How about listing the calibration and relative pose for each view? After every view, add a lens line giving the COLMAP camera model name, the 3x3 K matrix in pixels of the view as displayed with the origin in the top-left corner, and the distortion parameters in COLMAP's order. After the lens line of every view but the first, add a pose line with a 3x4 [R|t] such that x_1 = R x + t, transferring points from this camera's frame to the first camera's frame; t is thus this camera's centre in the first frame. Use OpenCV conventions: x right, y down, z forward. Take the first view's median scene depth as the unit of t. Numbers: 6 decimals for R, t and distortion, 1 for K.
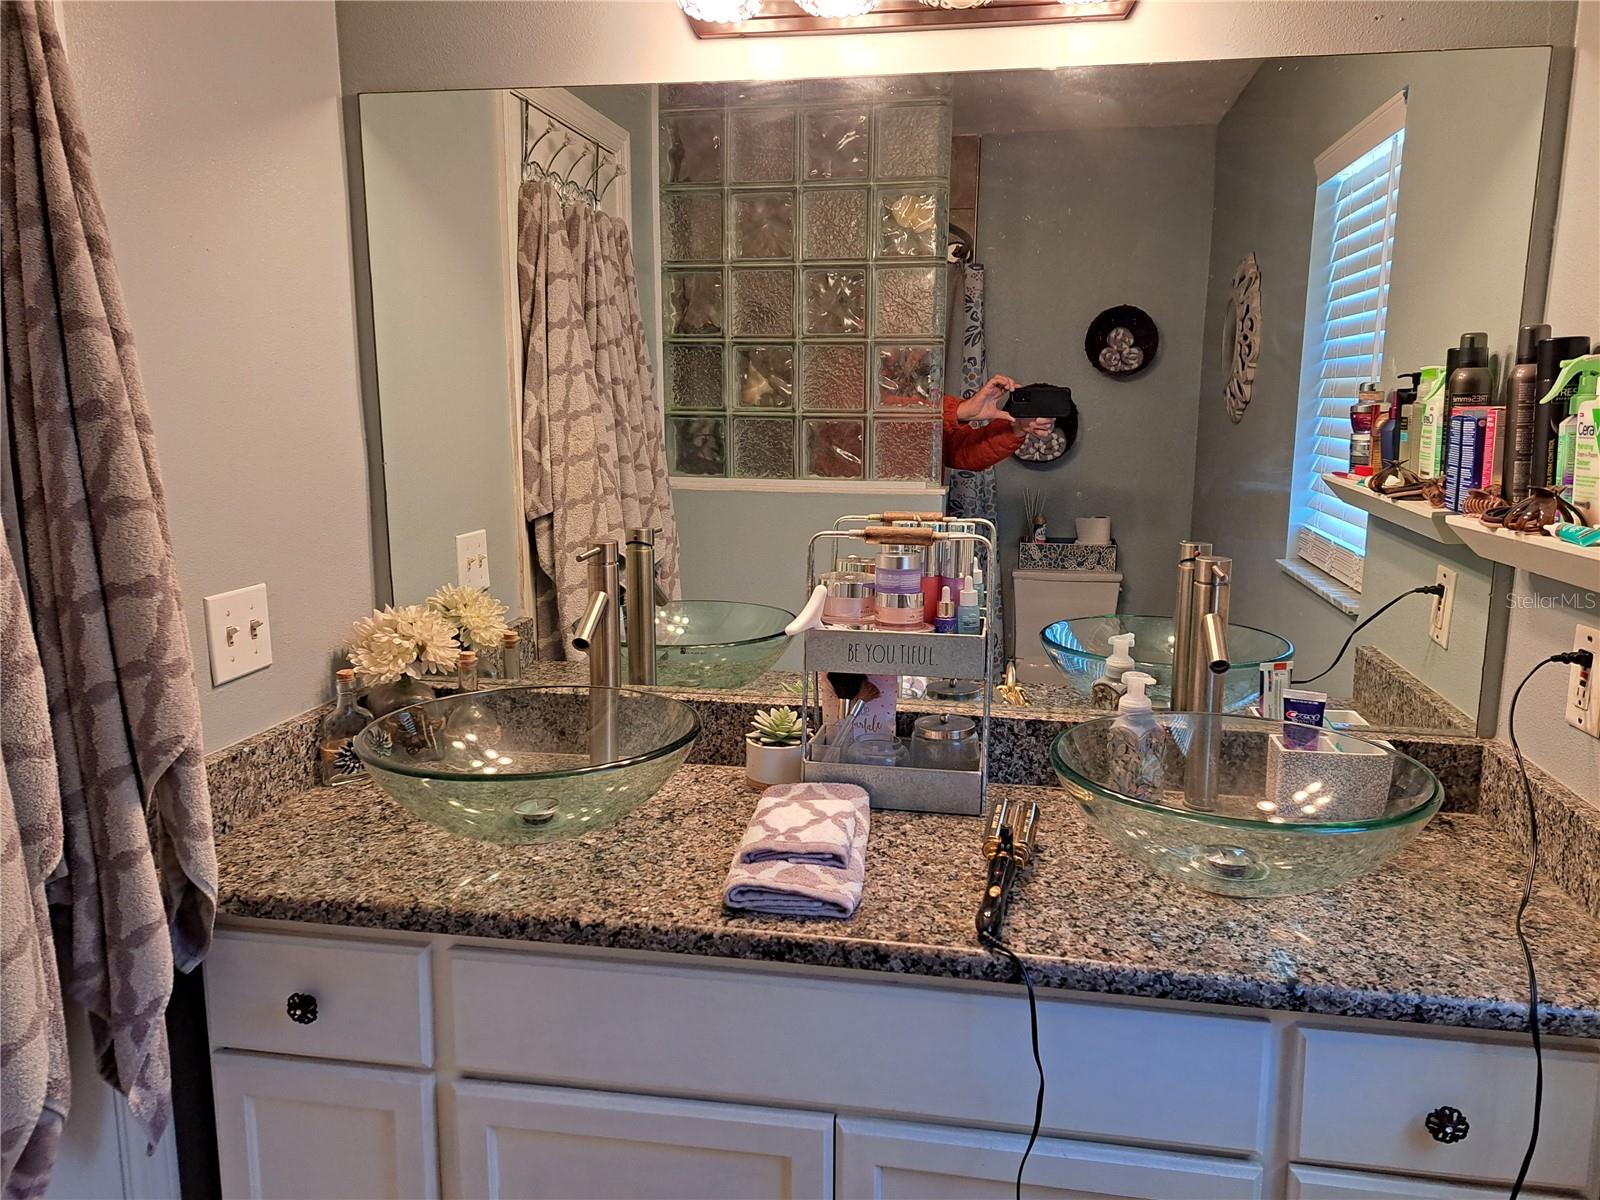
lens RADIAL K [[1135.7, 0, 818.6], [0, 1135.7, 598.5], [0, 0, 1]] dist [0.085053, -0.073455]
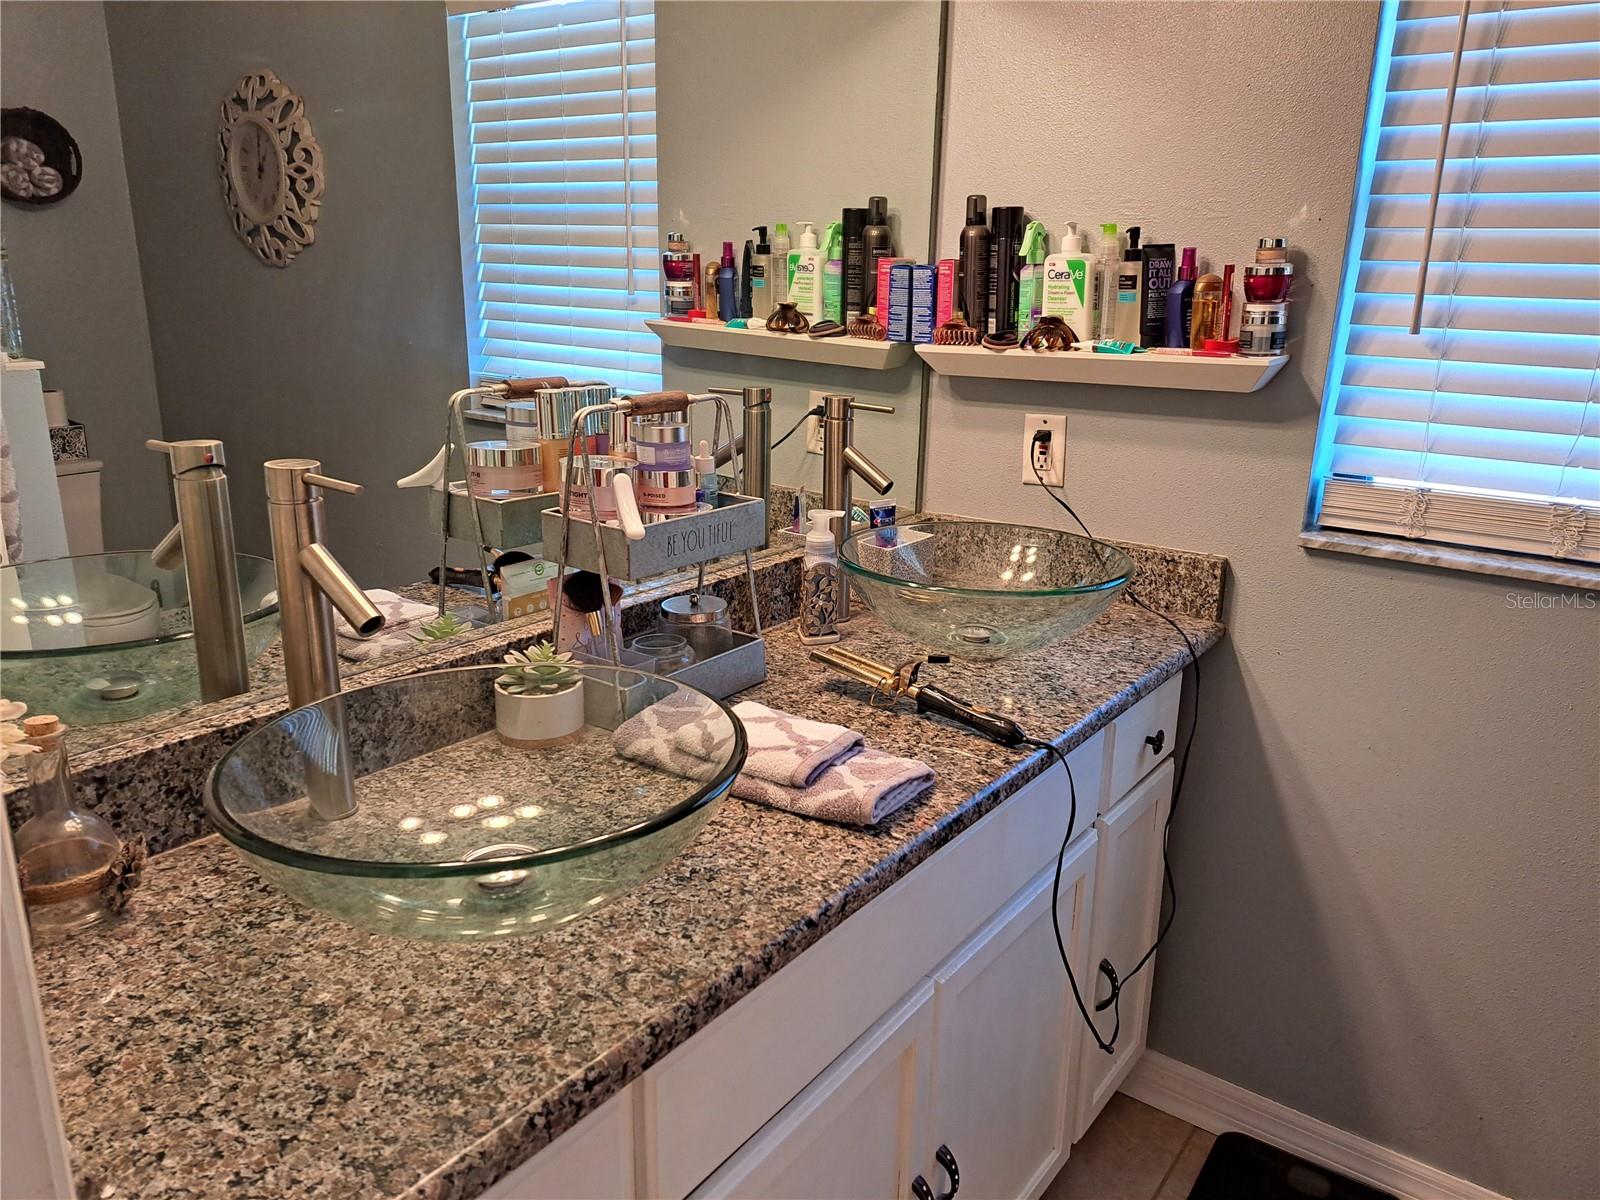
lens RADIAL K [[1135.7, 0, 818.6], [0, 1135.7, 598.5], [0, 0, 1]] dist [0.085053, -0.073455]
pose [[0.455612, -0.247785, 0.854997, -0.707804], [0.137783, 0.968533, 0.207266, -0.081815], [-0.879451, 0.023371, 0.475416, 0.524030]]
